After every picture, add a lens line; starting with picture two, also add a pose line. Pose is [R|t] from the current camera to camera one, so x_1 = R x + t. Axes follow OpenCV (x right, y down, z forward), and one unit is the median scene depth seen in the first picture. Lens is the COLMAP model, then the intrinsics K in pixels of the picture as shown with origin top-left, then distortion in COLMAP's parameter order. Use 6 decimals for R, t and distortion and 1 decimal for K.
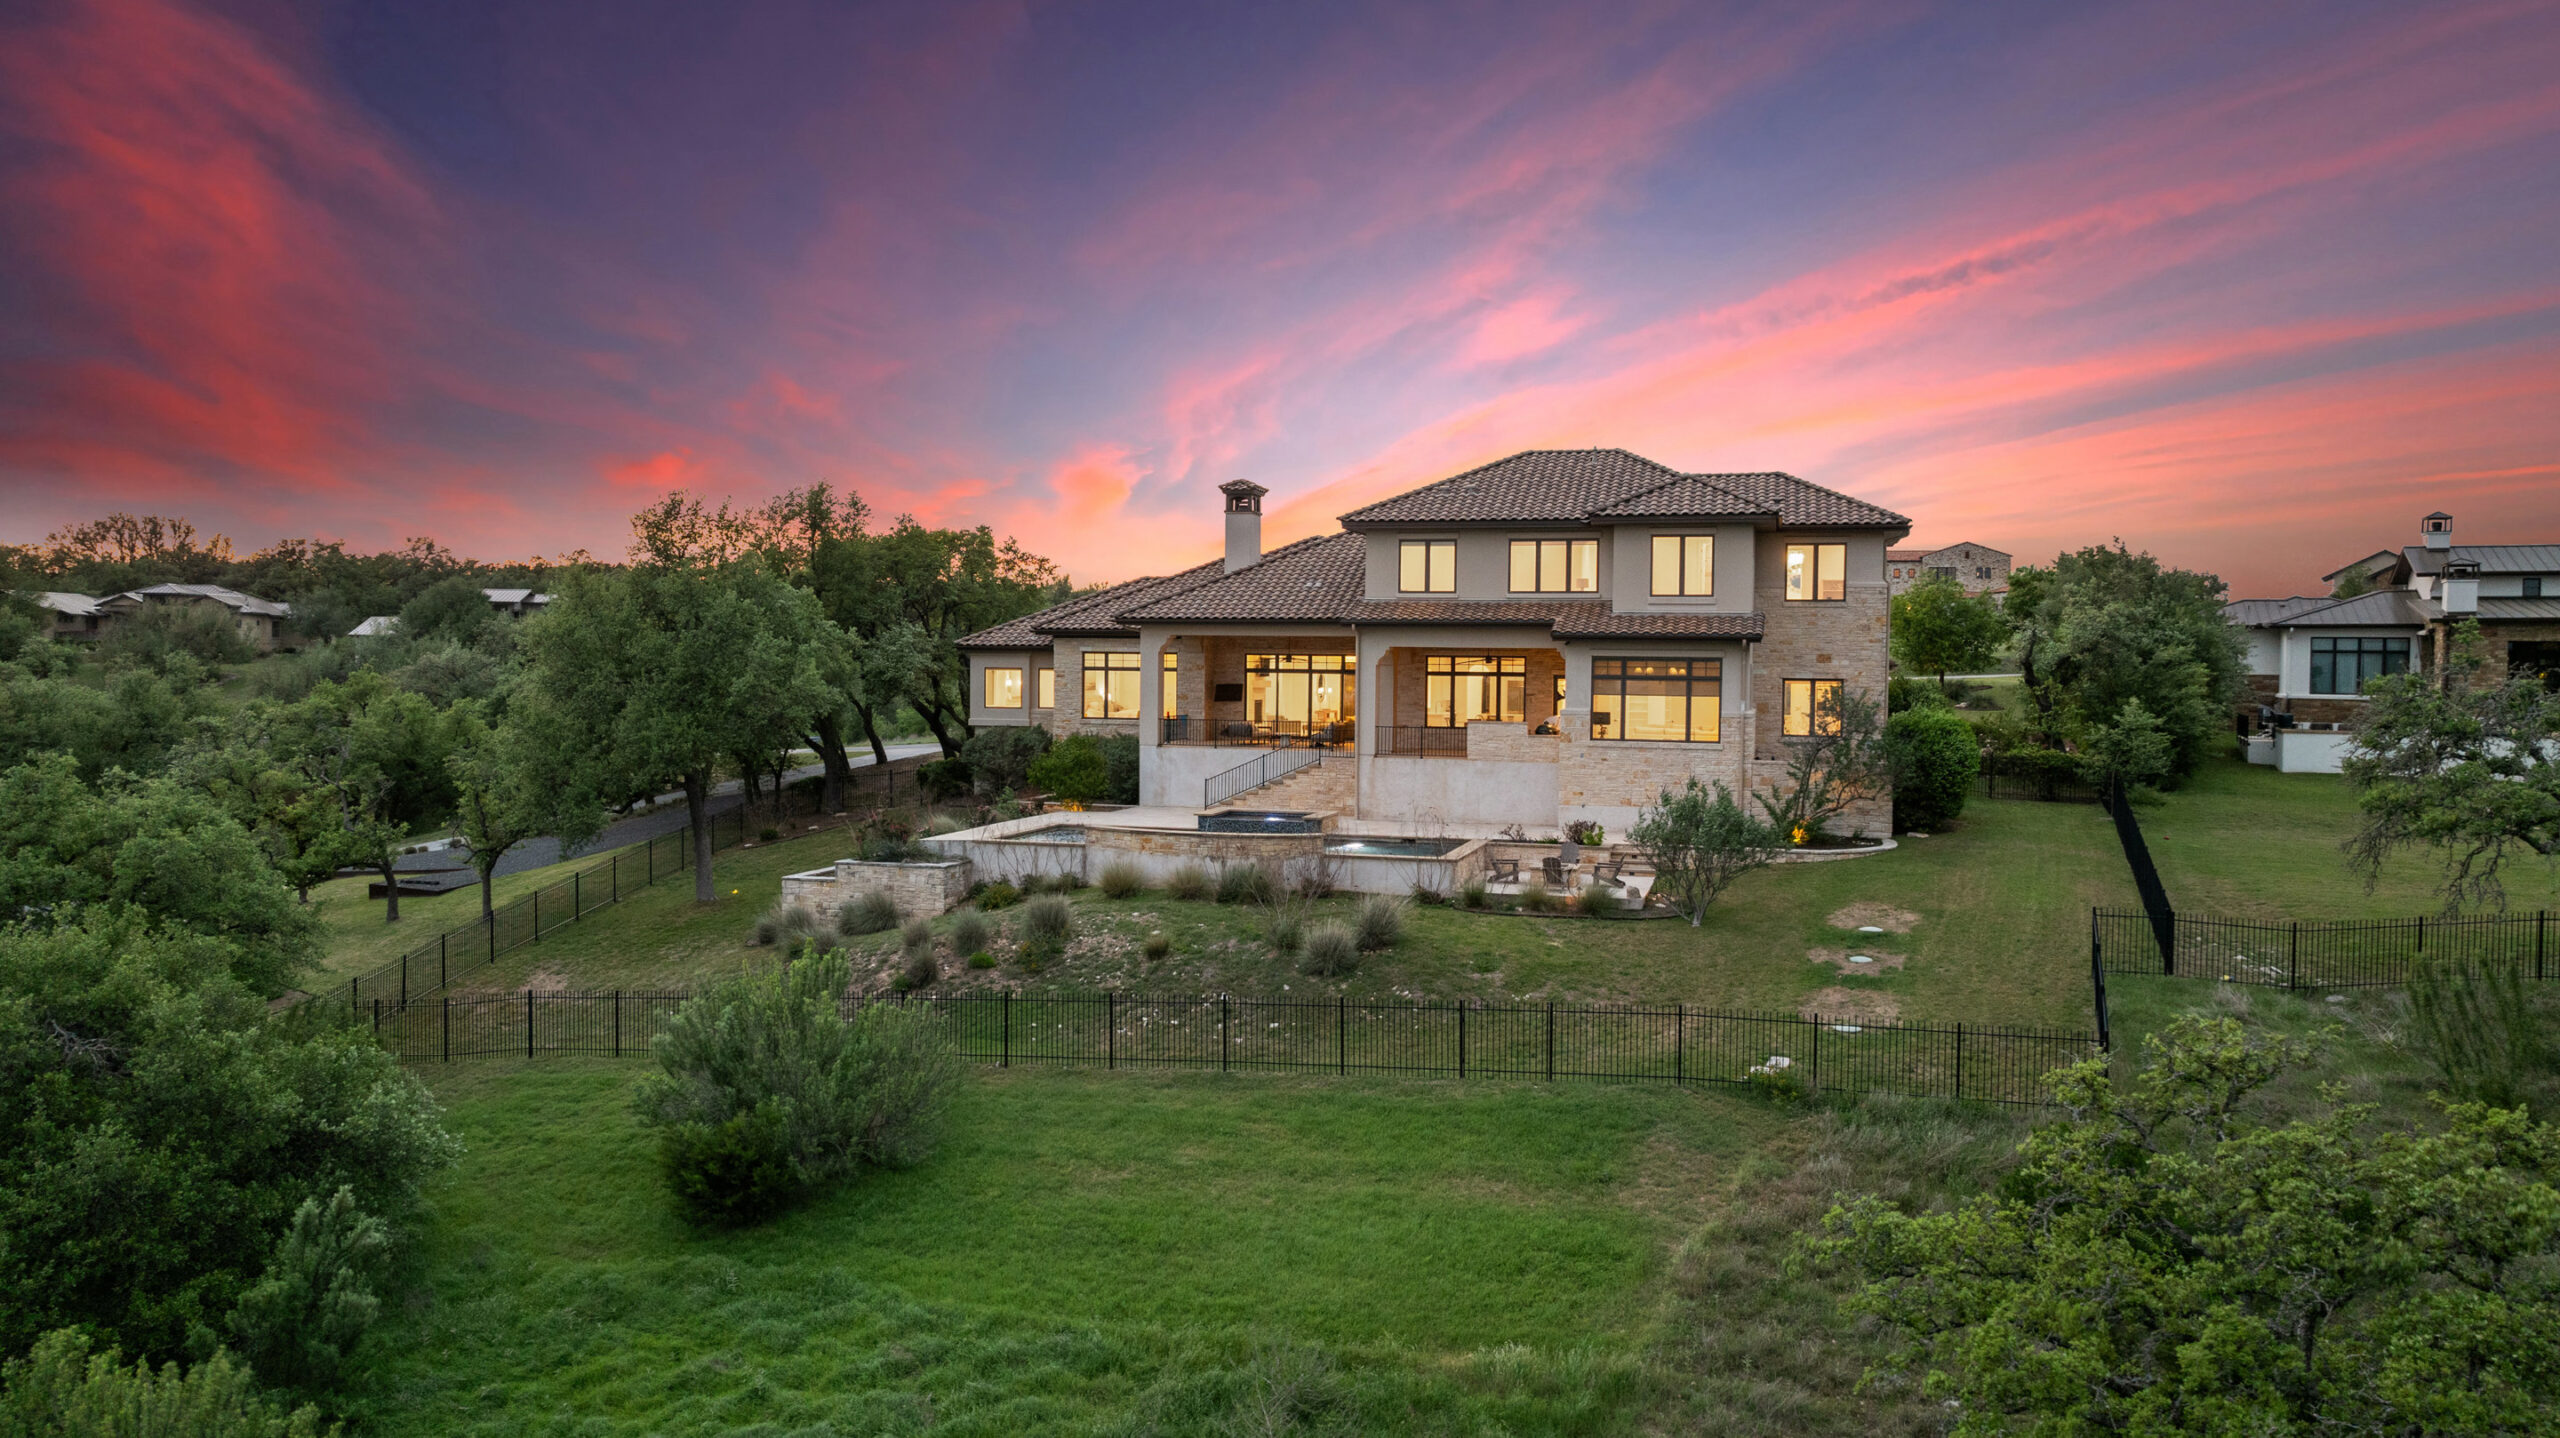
lens RADIAL K [[1826.2, 0, 1279.1], [0, 1826.2, 724.6], [0, 0, 1]] dist [-0.021475, 0.005158]
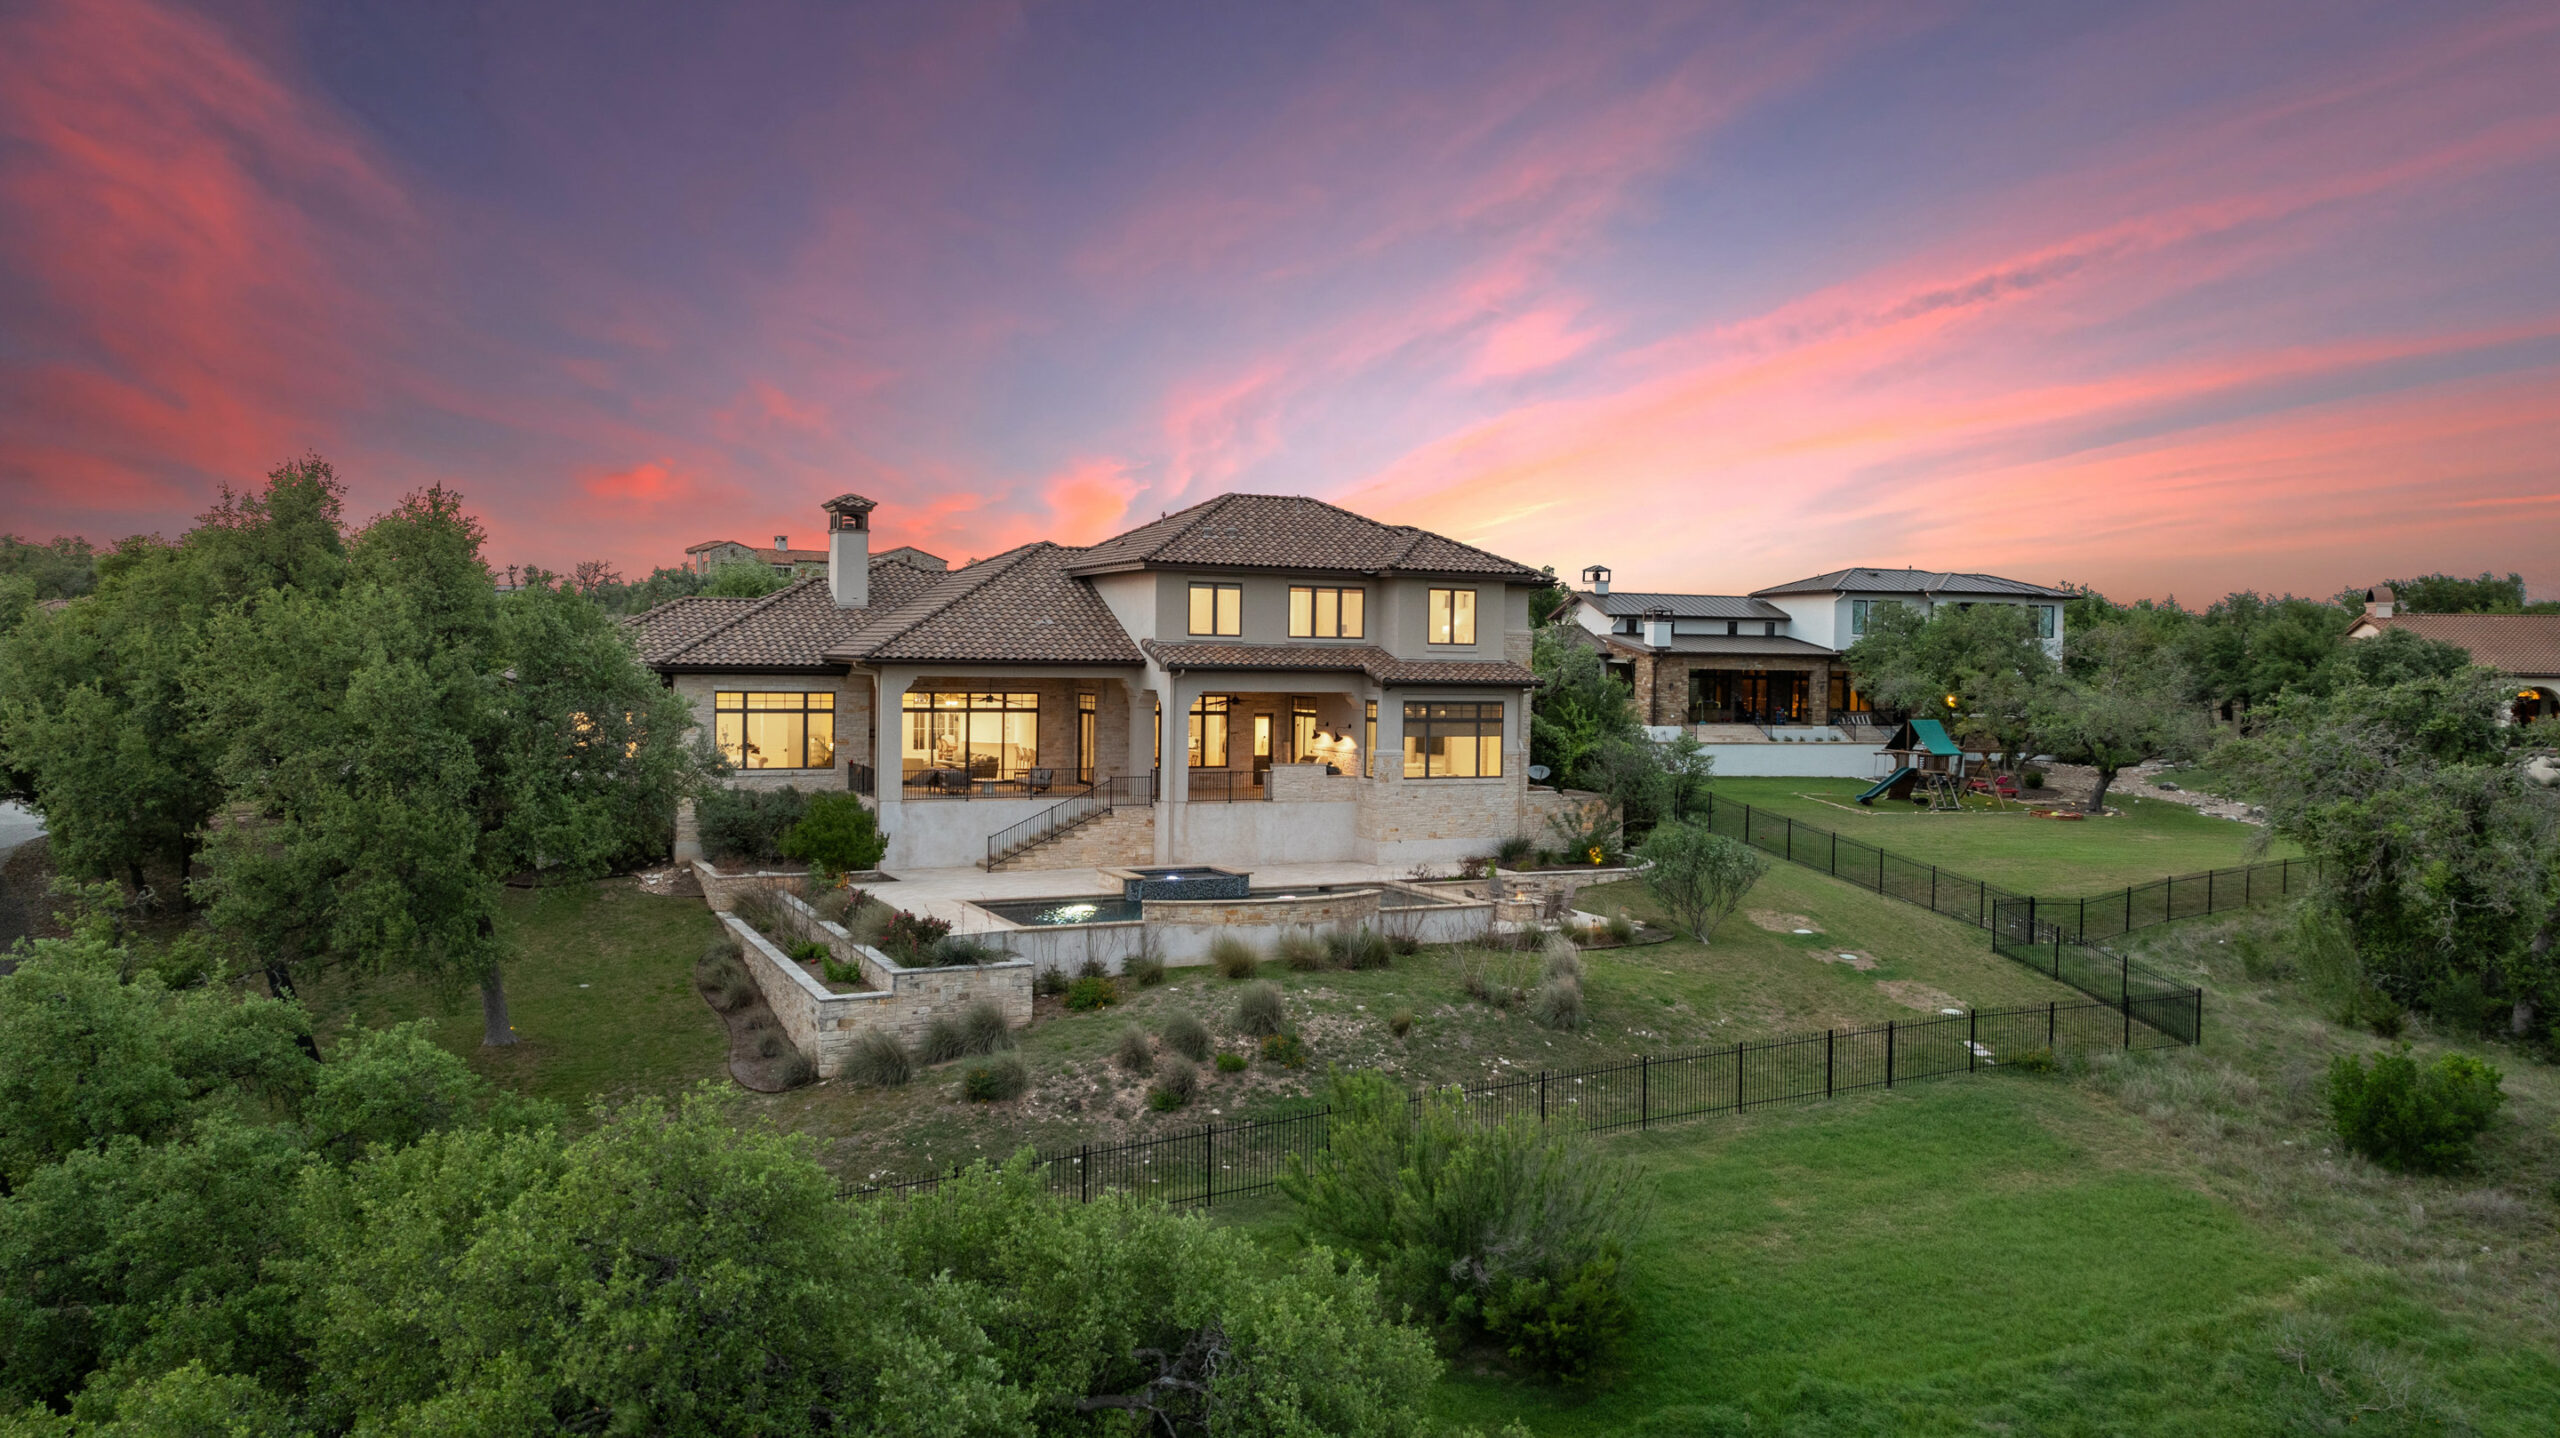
lens RADIAL K [[1826.2, 0, 1290.8], [0, 1826.2, 717.2], [0, 0, 1]] dist [-0.021475, 0.005158]
pose [[0.750588, -0.020939, 0.660438, -0.554156], [0.017299, 0.999778, 0.012036, -0.039700], [-0.660544, 0.002391, 0.750784, 0.227702]]
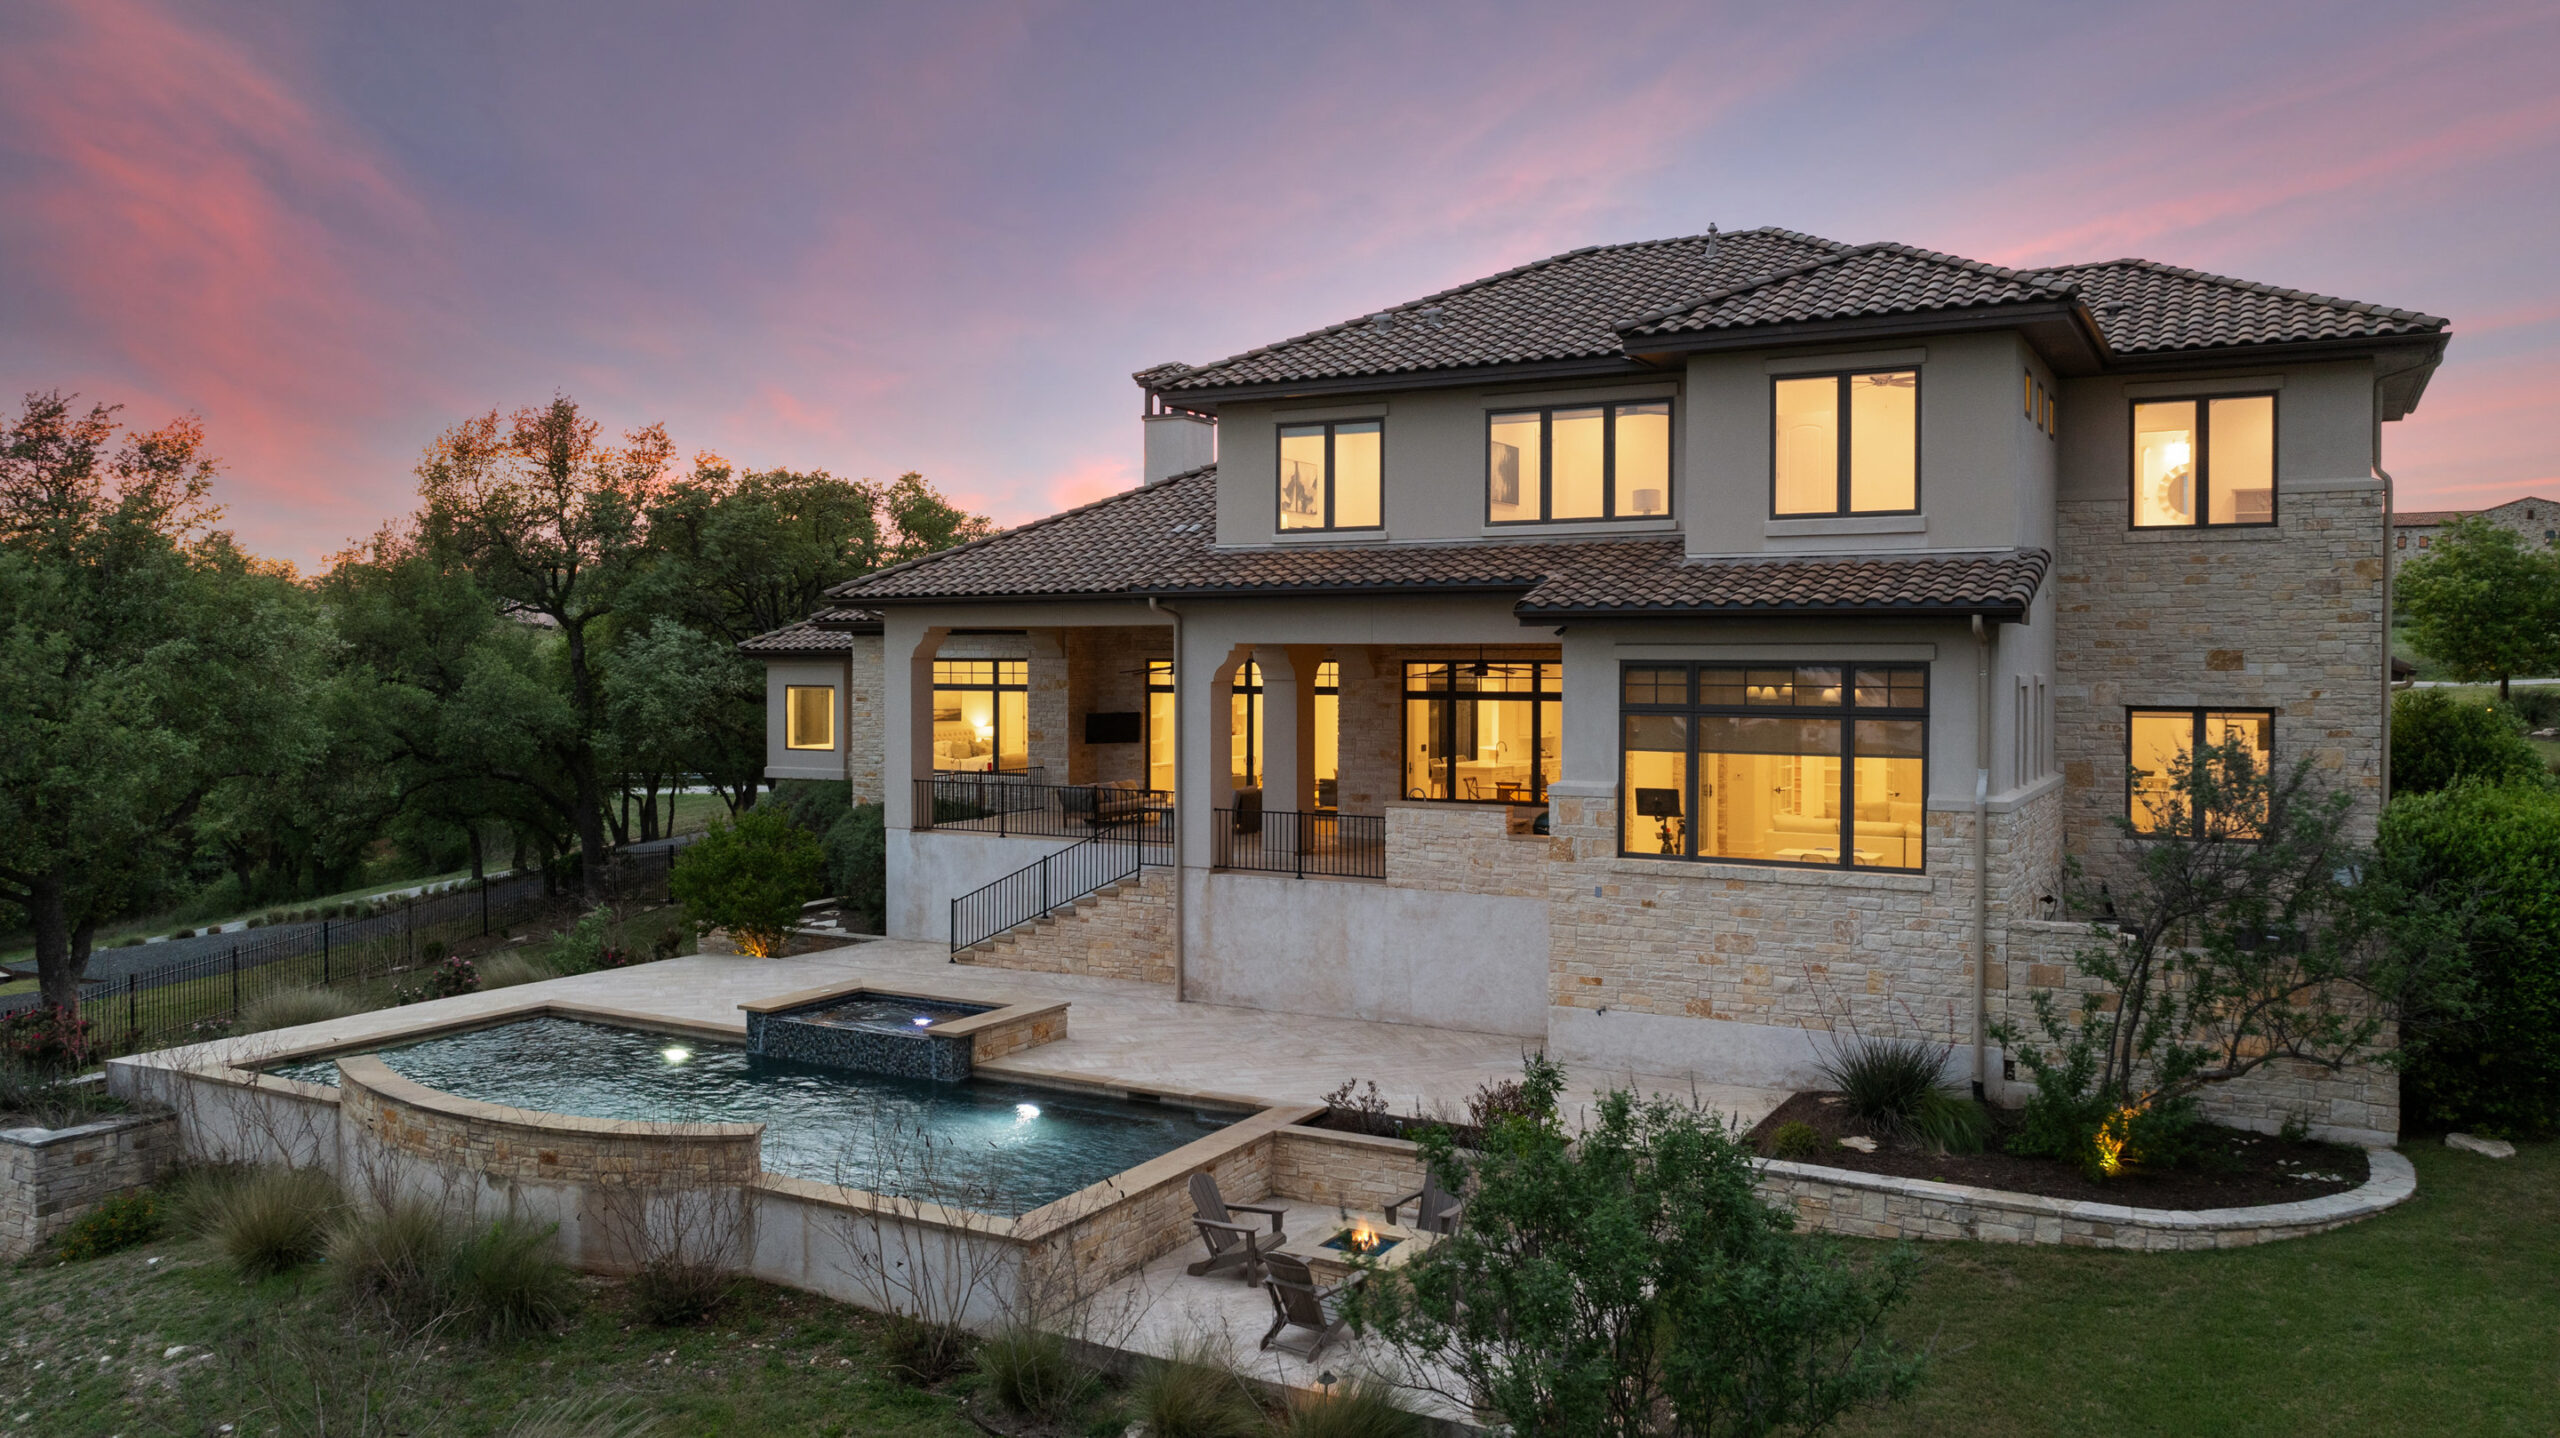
lens RADIAL K [[1826.2, 0, 1286.2], [0, 1826.2, 691.8], [0, 0, 1]] dist [-0.021475, 0.005158]
pose [[0.972775, -0.005111, -0.231696, 0.184150], [0.000811, 0.999826, -0.018653, -0.021052], [0.231751, 0.017958, 0.972609, 0.535641]]
